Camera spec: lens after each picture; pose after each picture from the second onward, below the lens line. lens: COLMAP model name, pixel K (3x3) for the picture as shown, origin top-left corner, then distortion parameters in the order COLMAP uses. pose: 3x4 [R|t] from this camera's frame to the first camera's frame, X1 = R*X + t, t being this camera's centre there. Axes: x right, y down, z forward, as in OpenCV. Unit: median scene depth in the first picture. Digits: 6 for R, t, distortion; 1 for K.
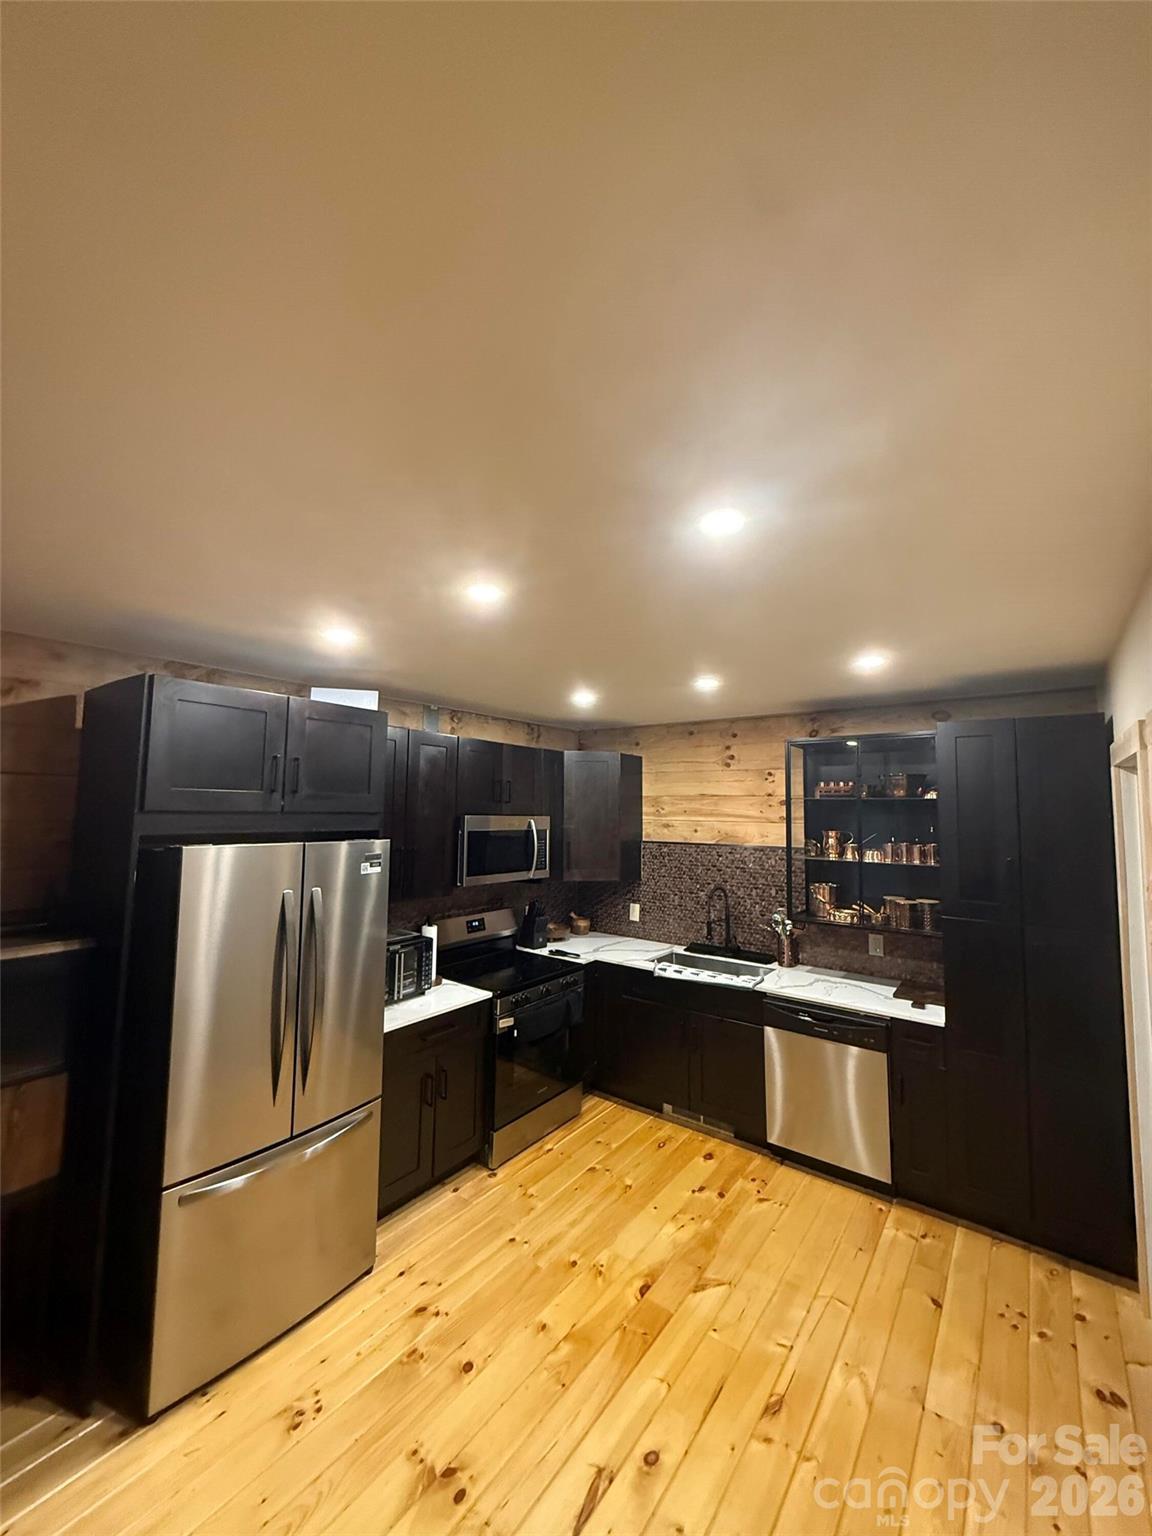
lens RADIAL K [[612.9, 0, 575.3], [0, 612.9, 764.5], [0, 0, 1]] dist [0.001355, 0.000339]
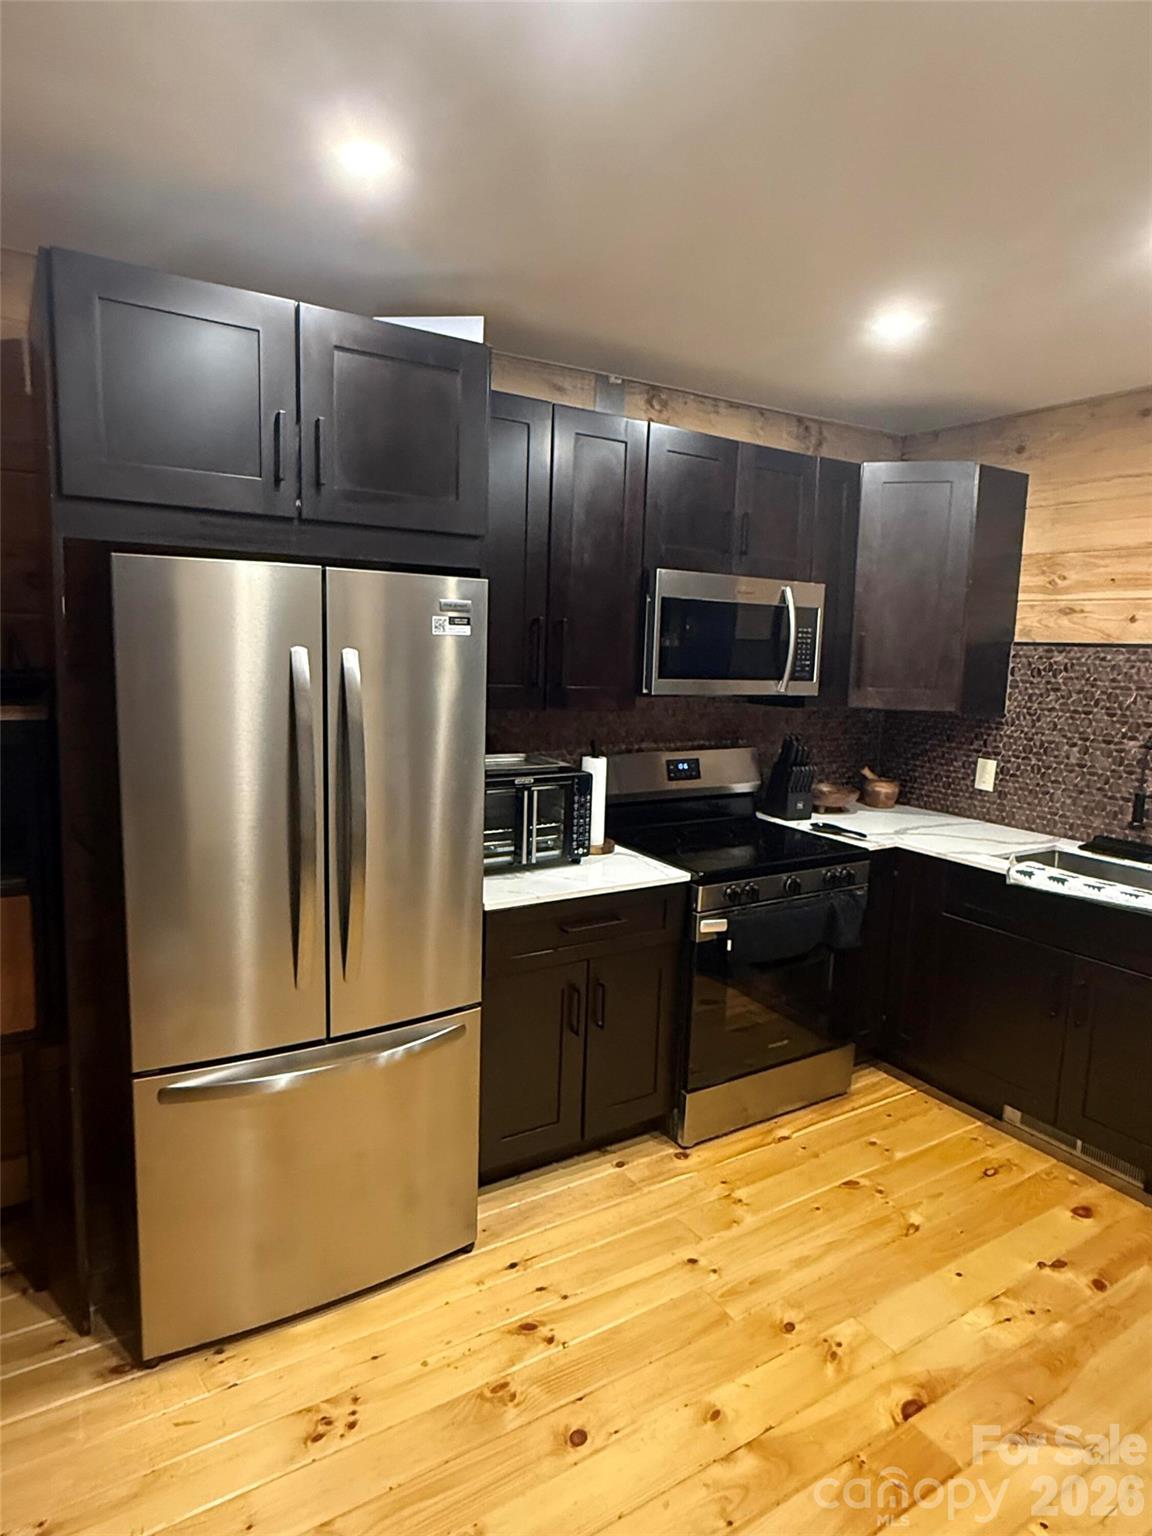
lens RADIAL K [[907.3, 0, 580.1], [0, 907.3, 767.9], [0, 0, 1]] dist [0.002477, -0.000571]
pose [[0.933784, 0.067445, -0.351422, 0.067293], [0.006057, 0.978957, 0.203976, 0.107673], [0.357785, -0.192598, 0.913727, 0.217306]]
